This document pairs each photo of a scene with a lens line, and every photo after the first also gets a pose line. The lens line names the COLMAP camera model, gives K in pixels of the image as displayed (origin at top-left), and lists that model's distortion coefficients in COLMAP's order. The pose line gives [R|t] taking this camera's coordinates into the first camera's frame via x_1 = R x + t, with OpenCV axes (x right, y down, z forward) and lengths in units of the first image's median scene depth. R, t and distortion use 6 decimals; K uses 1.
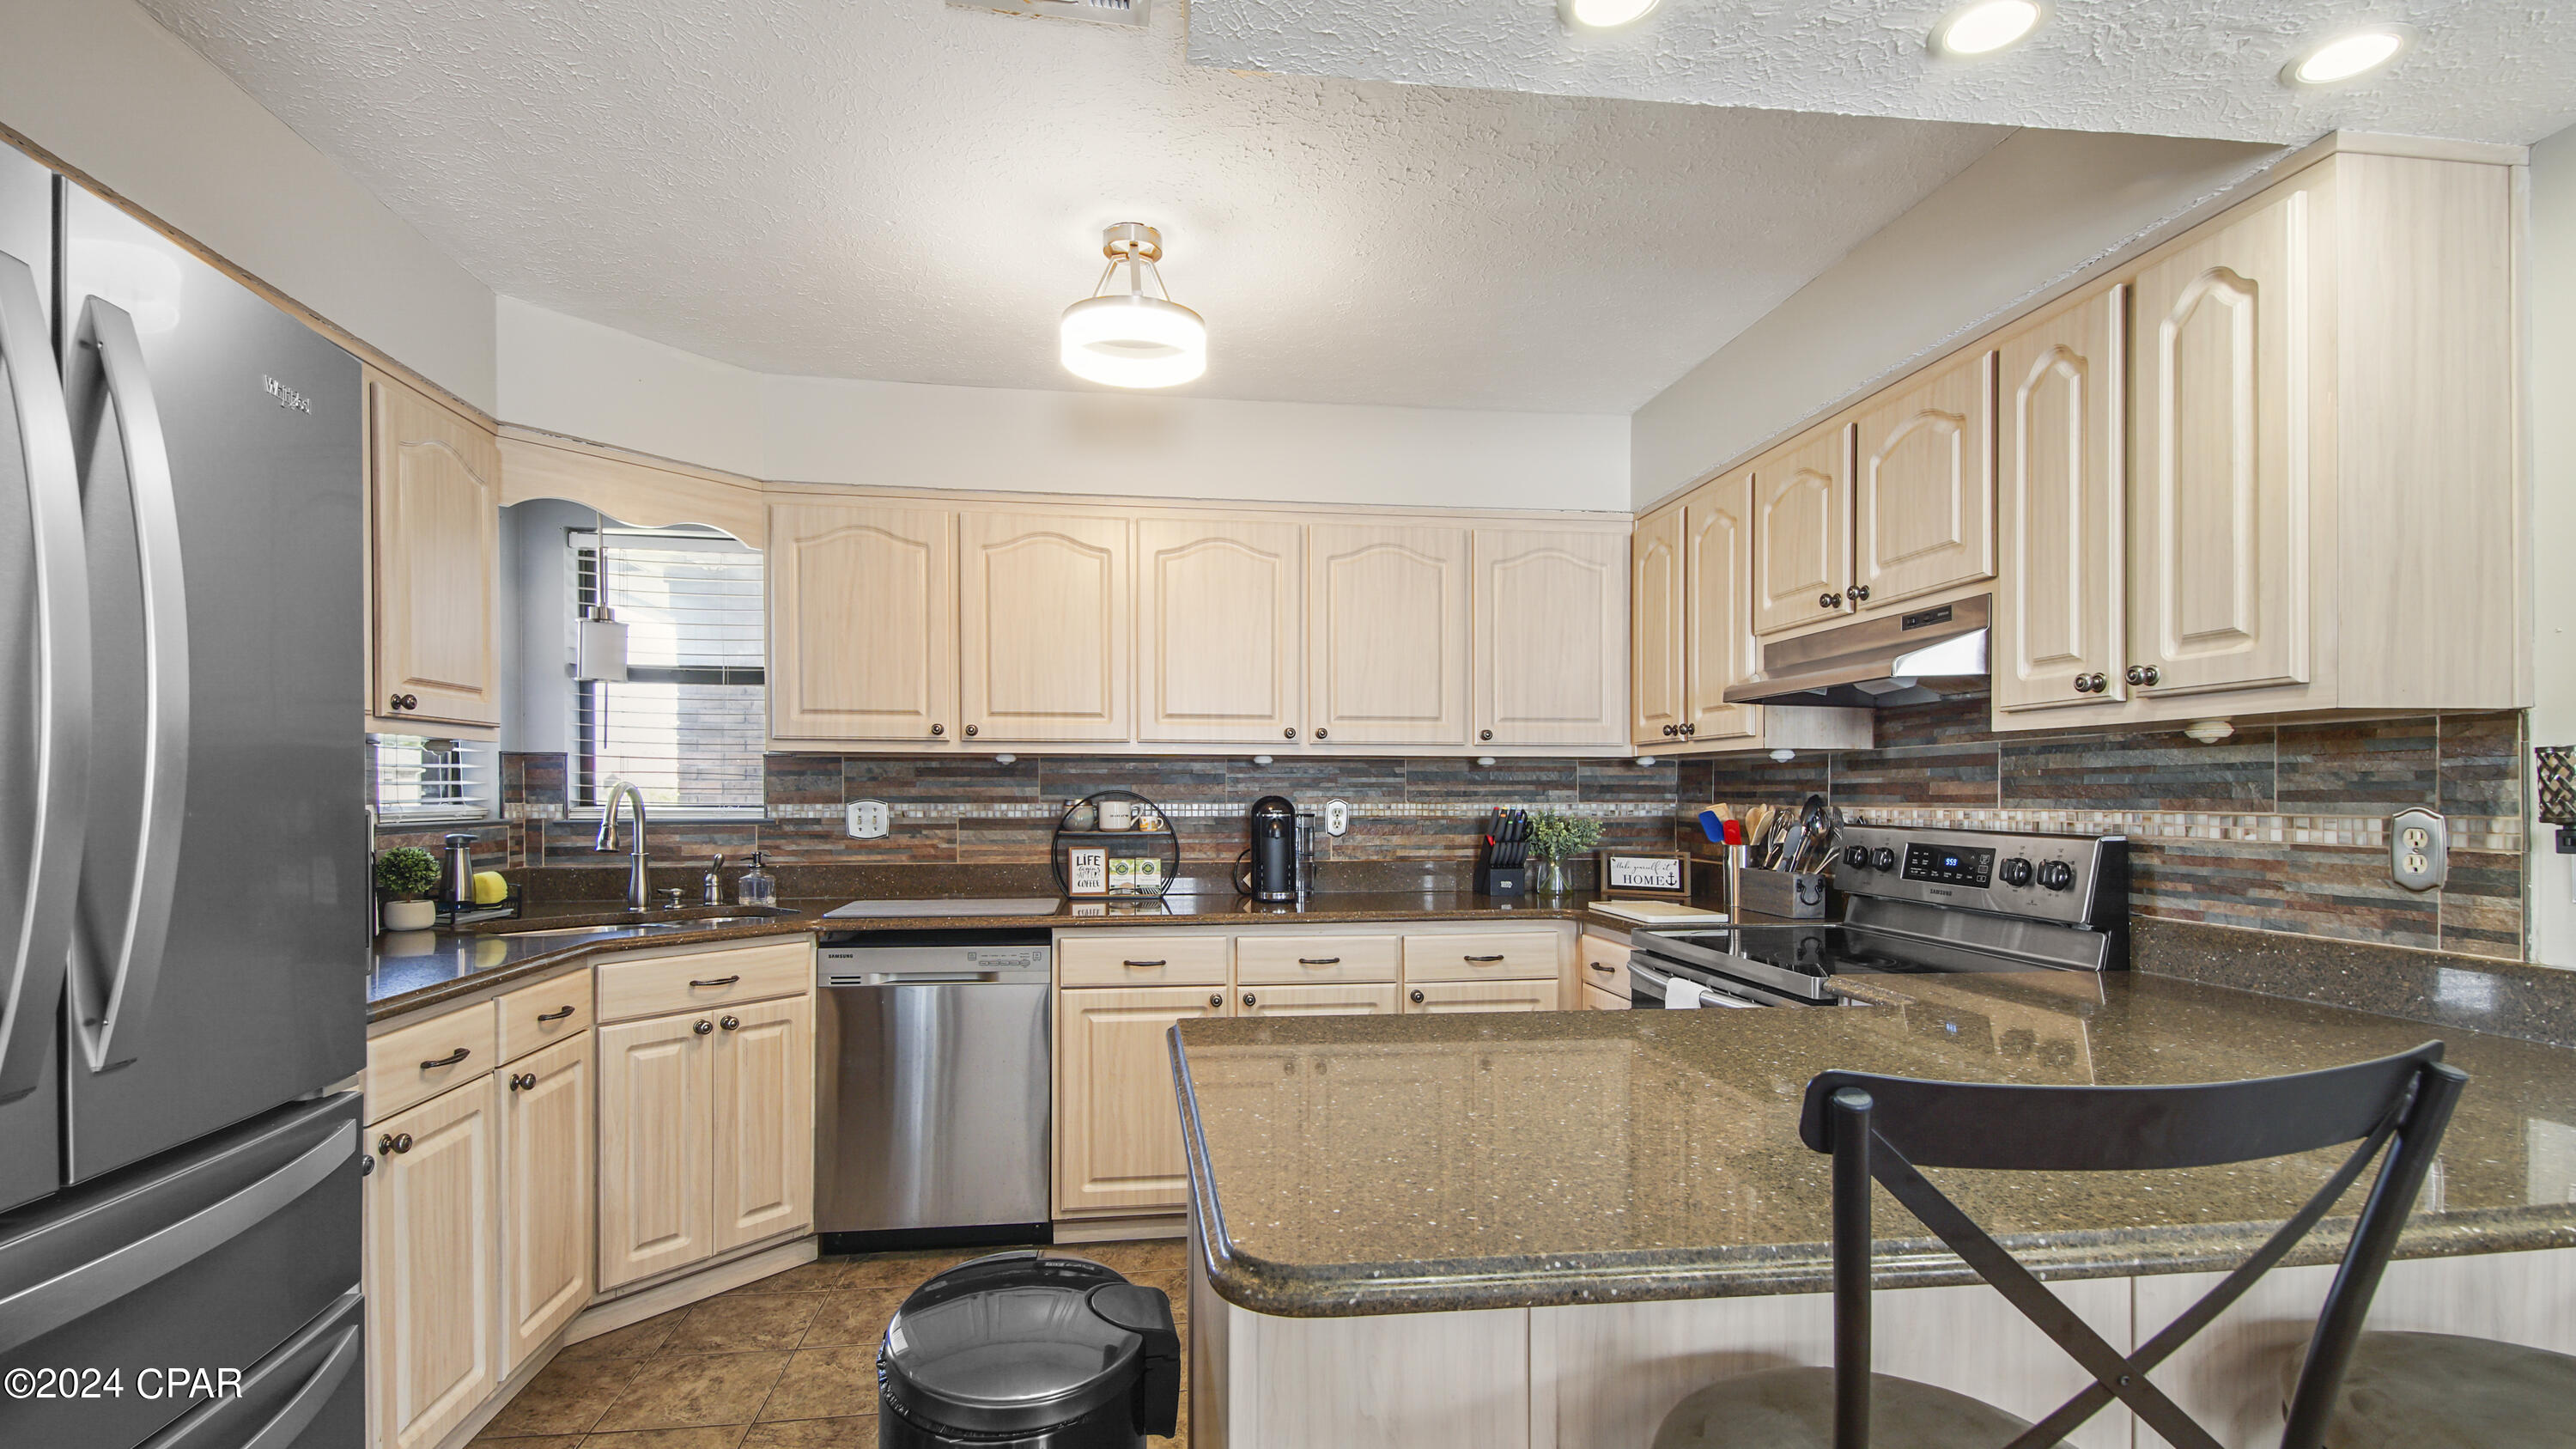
lens RADIAL K [[1147.4, 0, 1279.3], [0, 1147.4, 801.3], [0, 0, 1]] dist [0.038500, -0.018809]
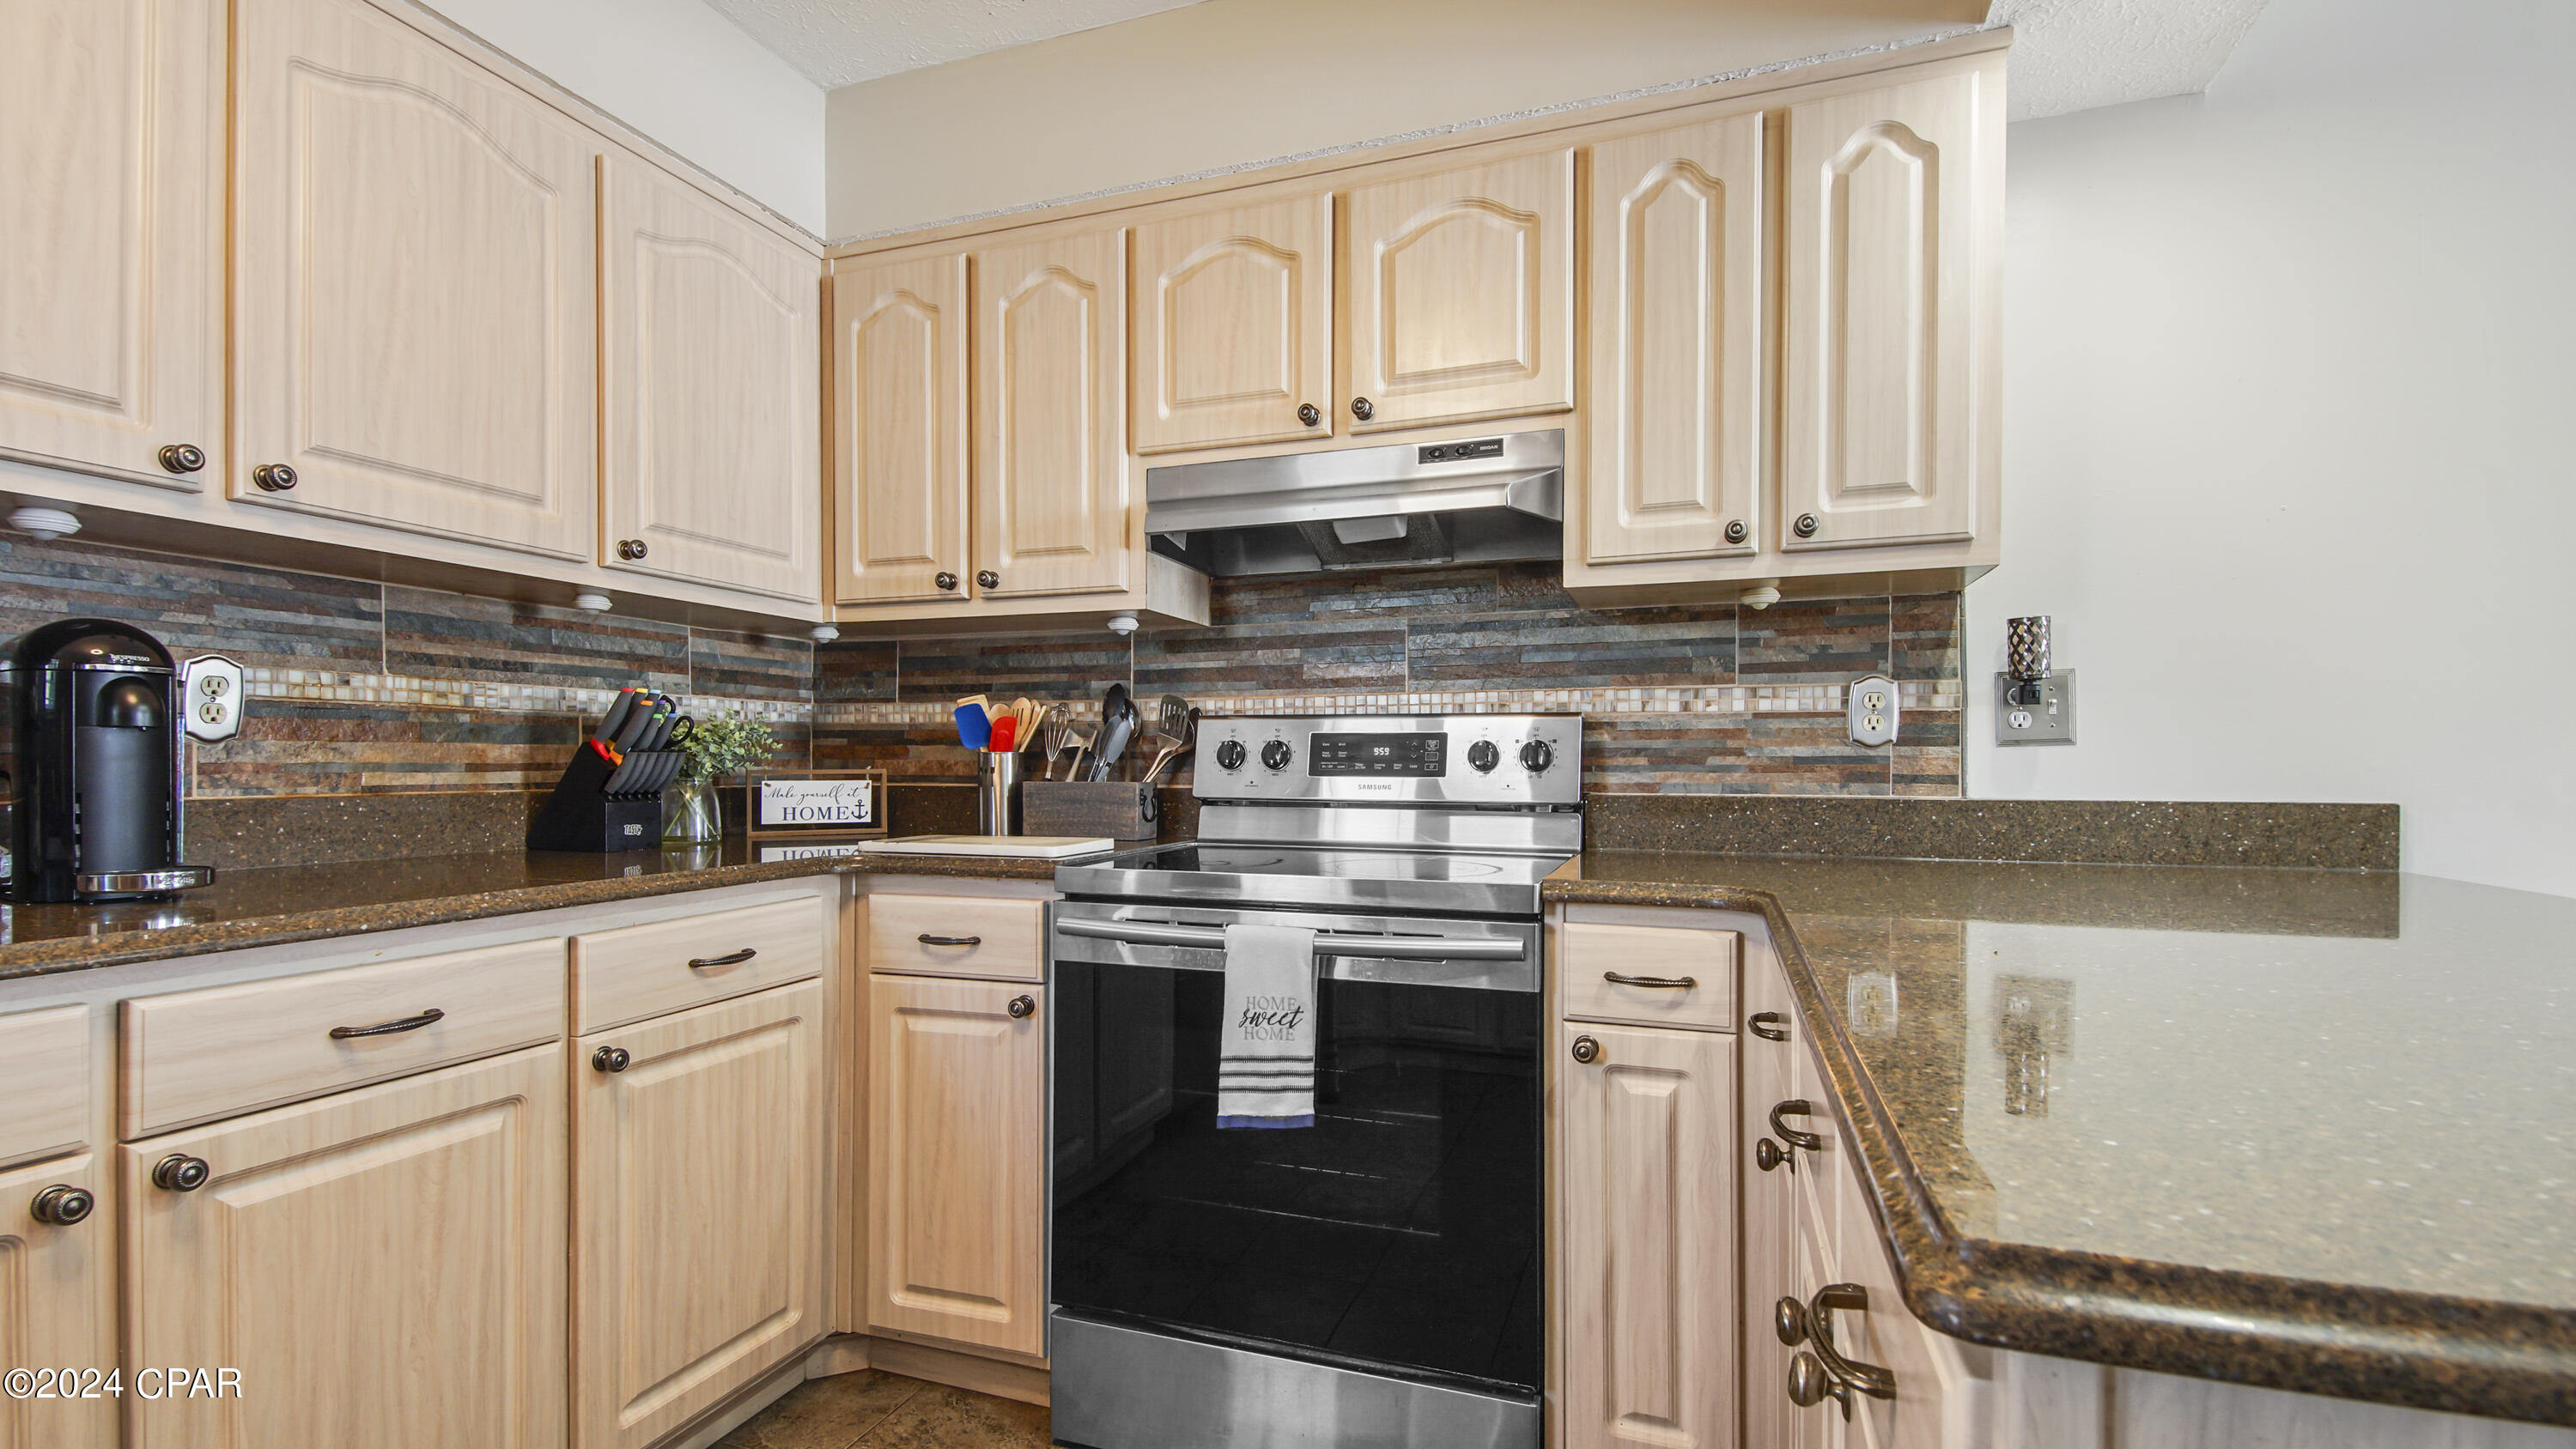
lens RADIAL K [[1166.2, 0, 1277.3], [0, 1166.2, 756.9], [0, 0, 1]] dist [0.040767, -0.023530]
pose [[0.468852, 0.002707, 0.883273, -0.175918], [0.006150, 0.999961, -0.006329, 0.047450], [-0.883255, 0.008399, 0.468817, 0.510617]]
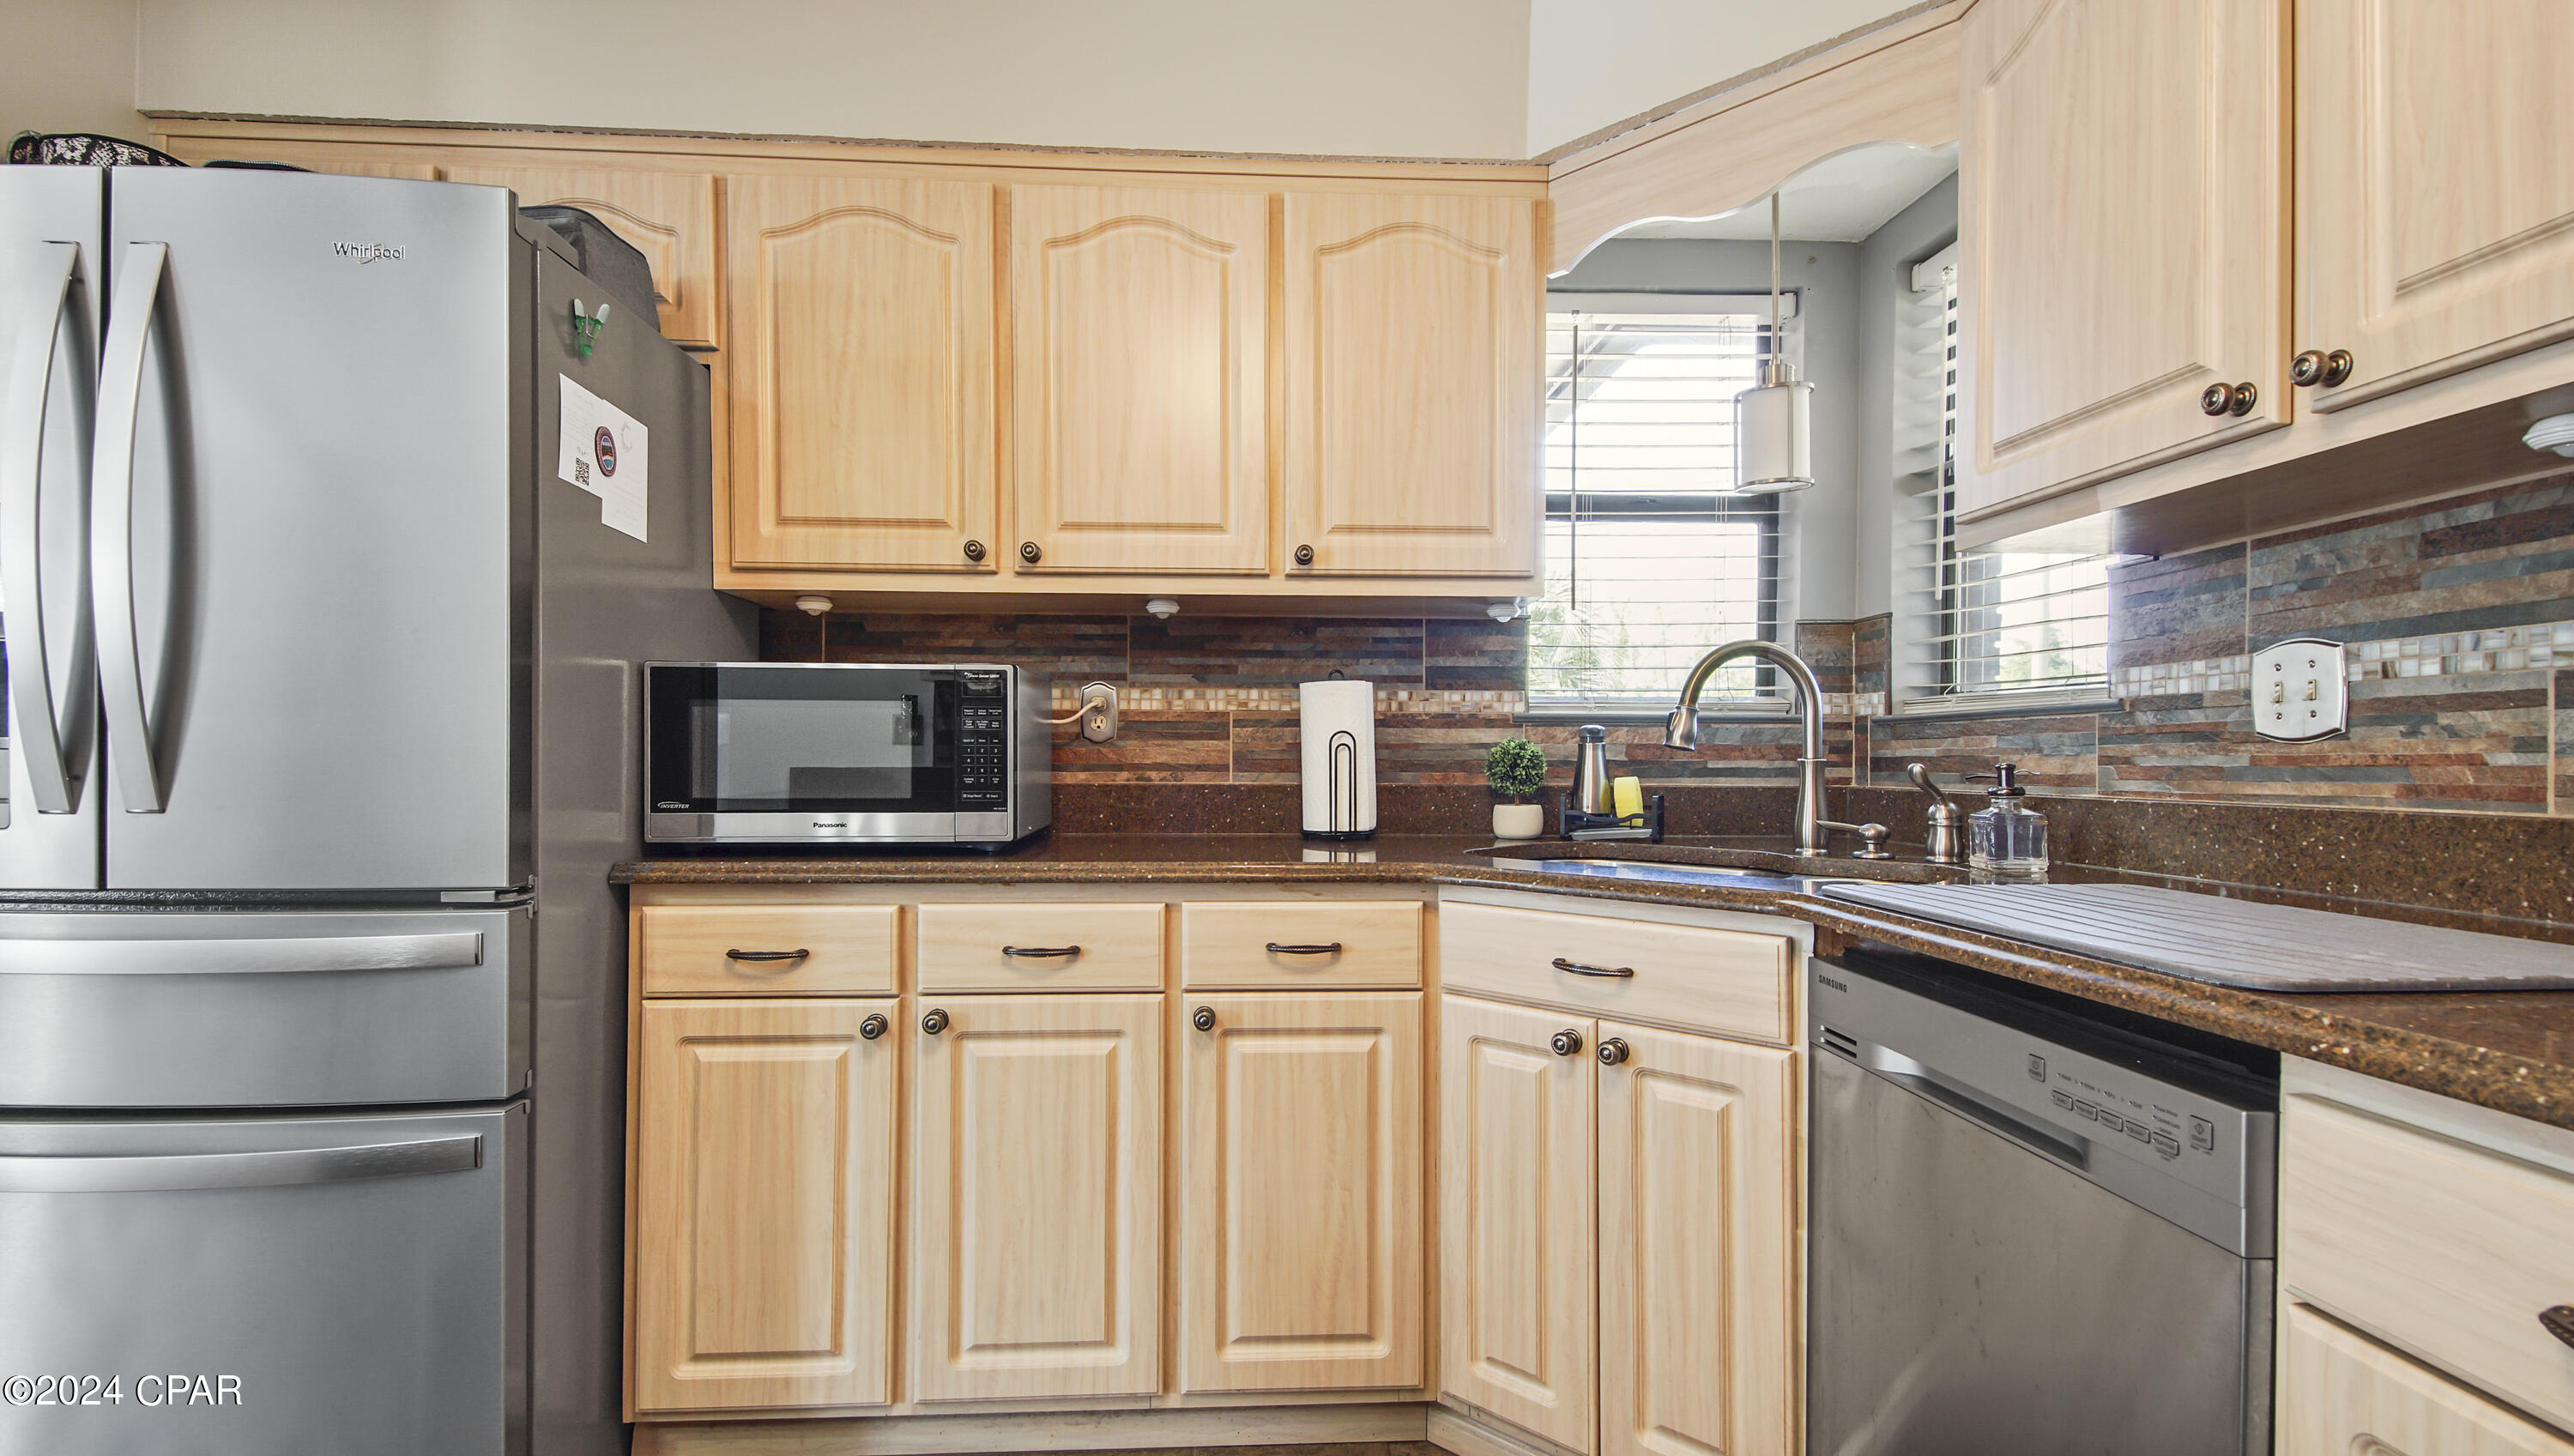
lens RADIAL K [[1201.9, 0, 1293.0], [0, 1201.9, 743.8], [0, 0, 1]] dist [0.024297, -0.000004]
pose [[-0.085683, -0.016177, -0.996191, 0.090148], [-0.011911, 0.999813, -0.015212, 0.047654], [0.996251, 0.010562, -0.085860, 0.753843]]
